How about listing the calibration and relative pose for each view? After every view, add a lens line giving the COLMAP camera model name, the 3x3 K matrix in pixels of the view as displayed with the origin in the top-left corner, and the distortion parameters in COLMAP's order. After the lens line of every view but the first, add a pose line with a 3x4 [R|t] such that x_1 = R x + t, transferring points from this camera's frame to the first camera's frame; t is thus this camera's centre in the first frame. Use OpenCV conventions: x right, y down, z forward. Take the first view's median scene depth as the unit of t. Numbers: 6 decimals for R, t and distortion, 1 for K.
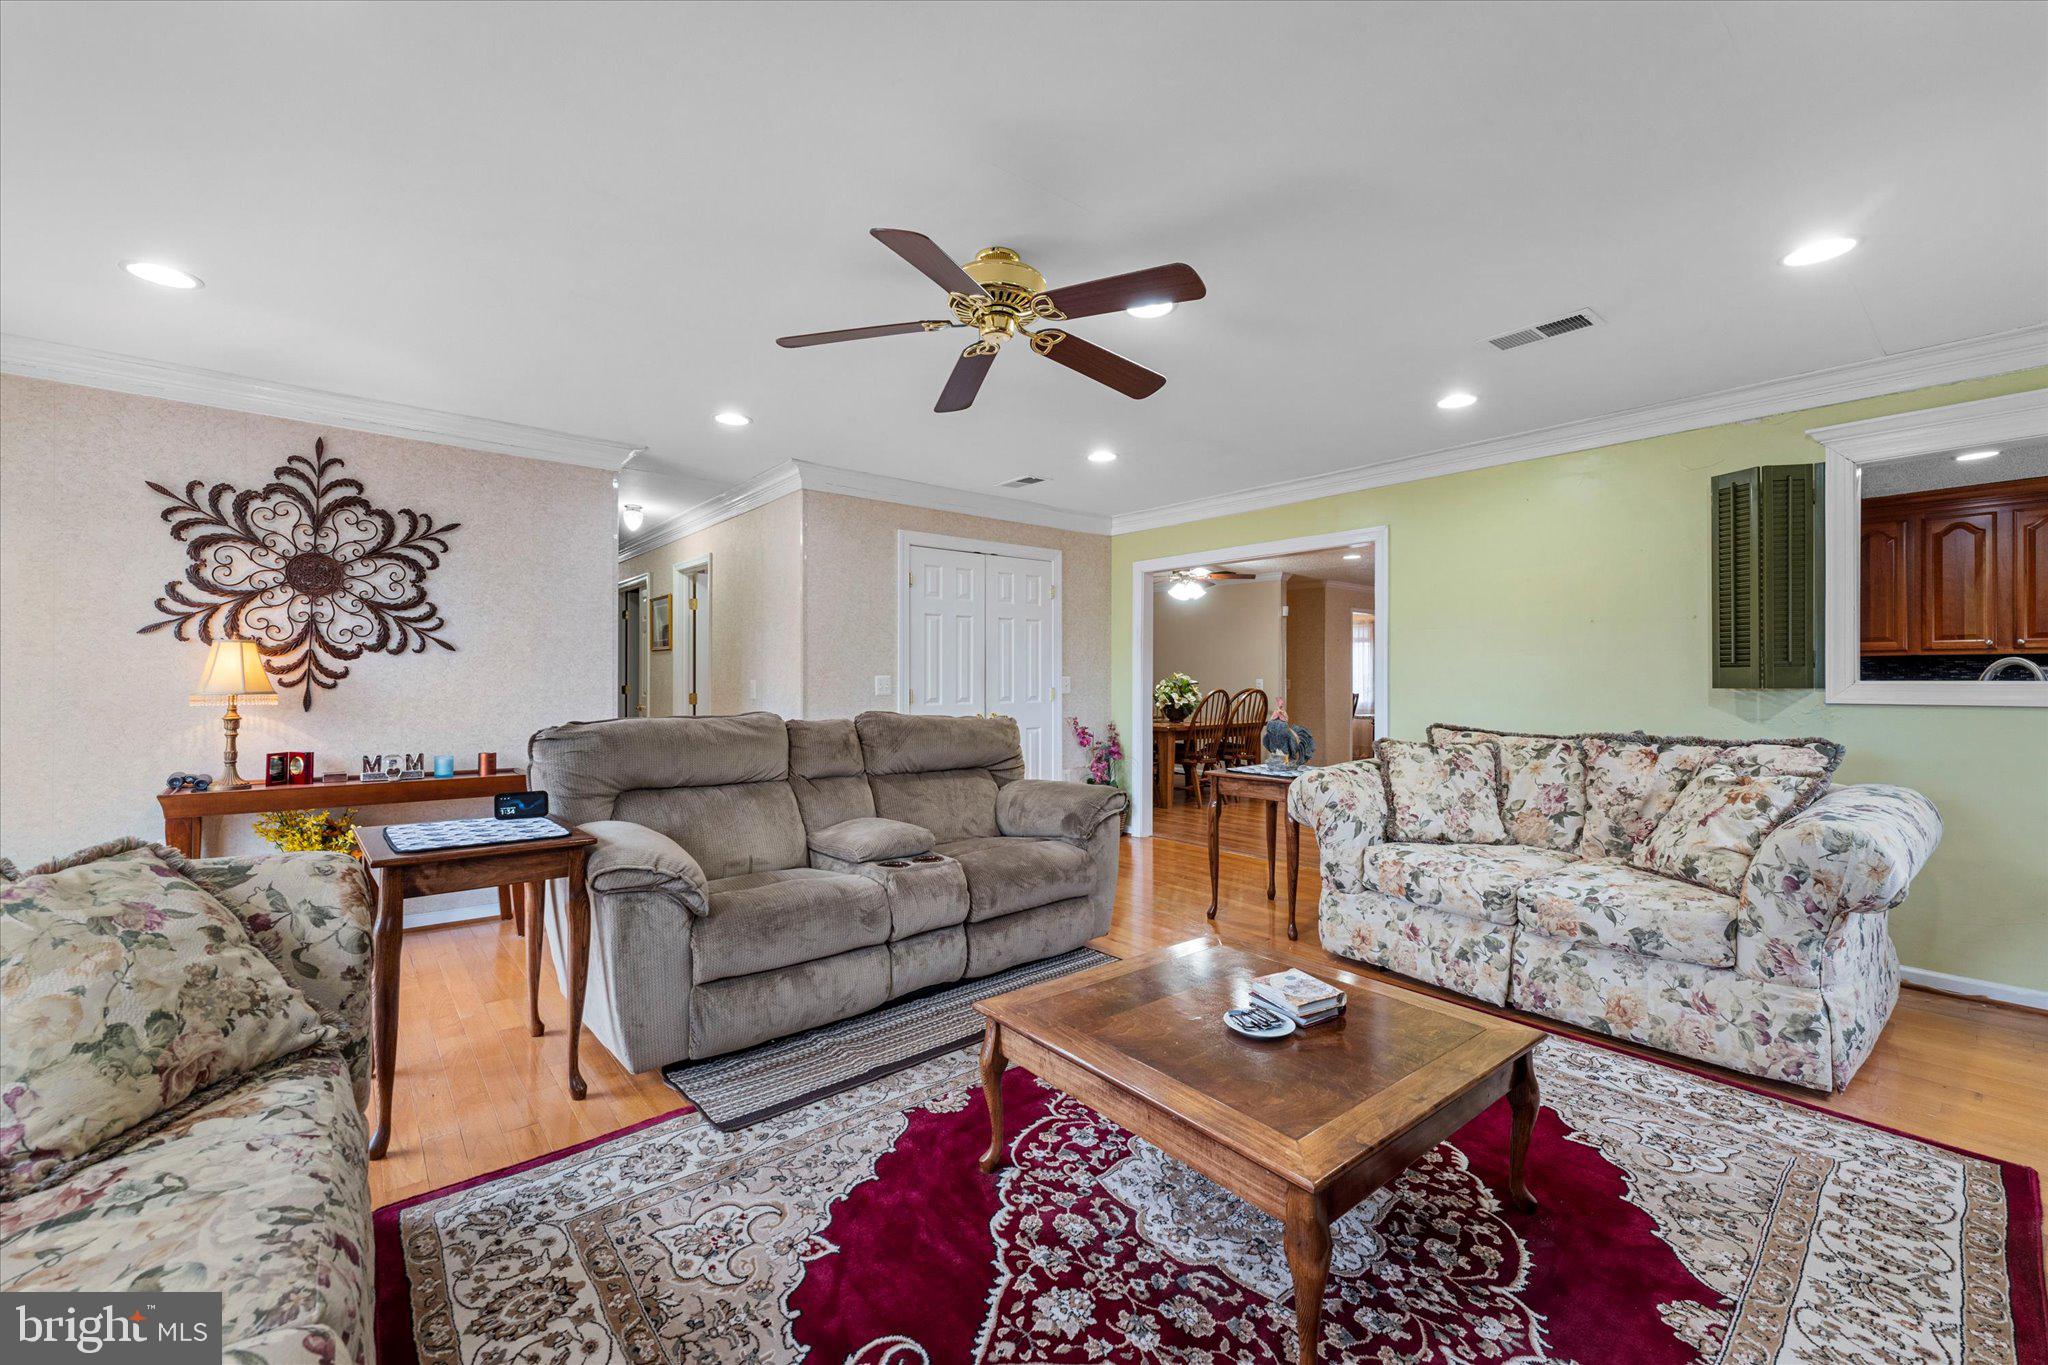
lens RADIAL K [[825.6, 0, 1025.6], [0, 825.6, 673.5], [0, 0, 1]] dist [0.001373, -0.000093]
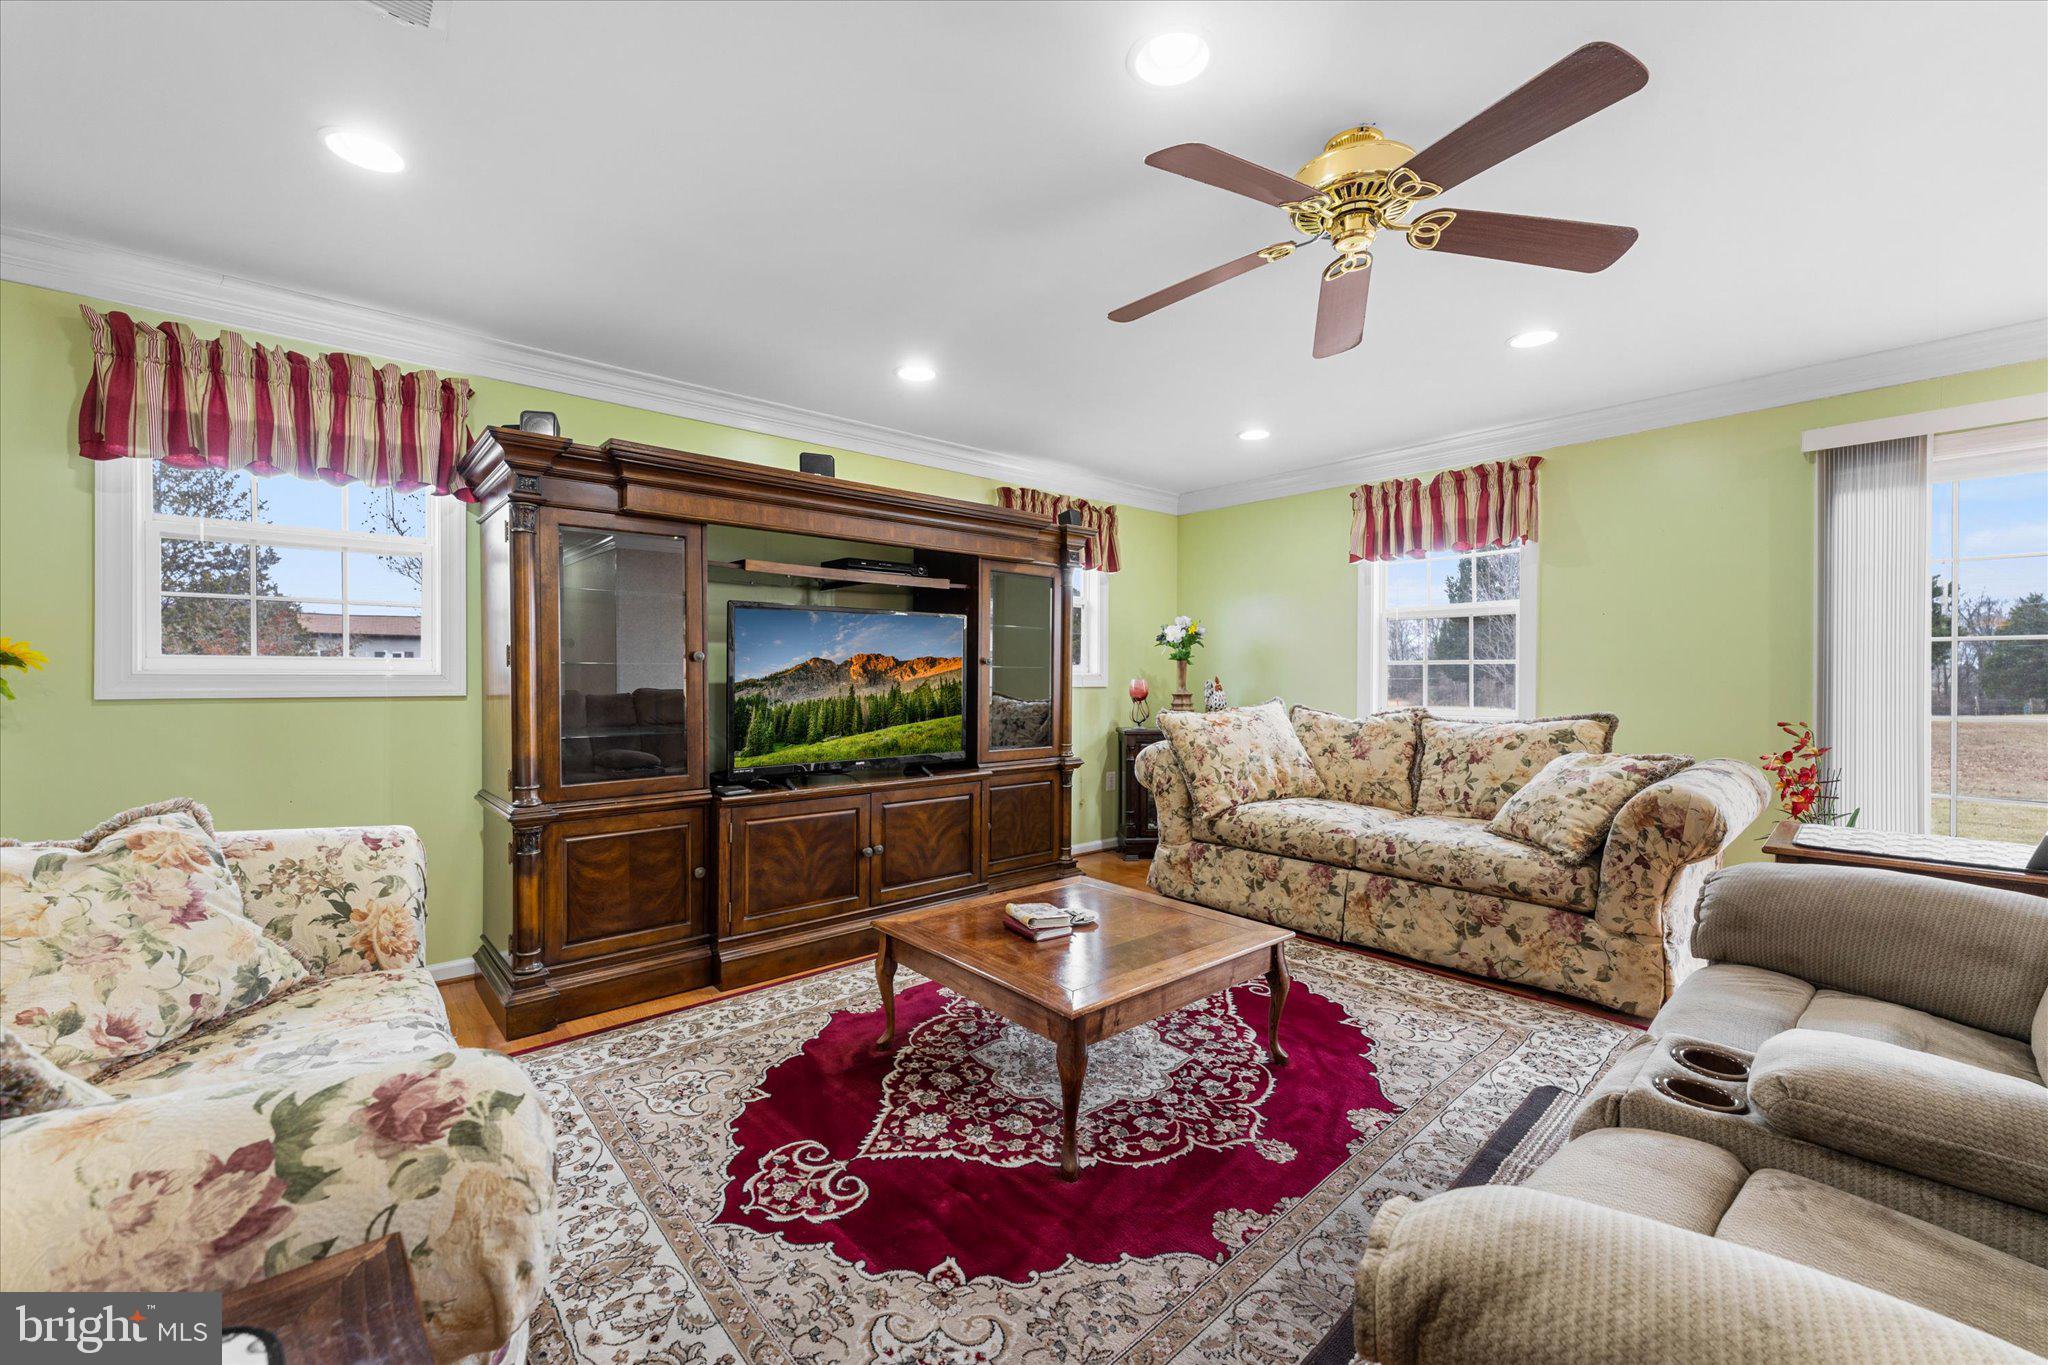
lens RADIAL K [[825.6, 0, 1025.7], [0, 825.6, 680.5], [0, 0, 1]] dist [0.001373, -0.000093]
pose [[-0.999596, -0.004169, -0.028102, 0.364726], [-0.004090, 0.999987, -0.002900, 0.024596], [0.028113, -0.002784, -0.999601, 2.156788]]
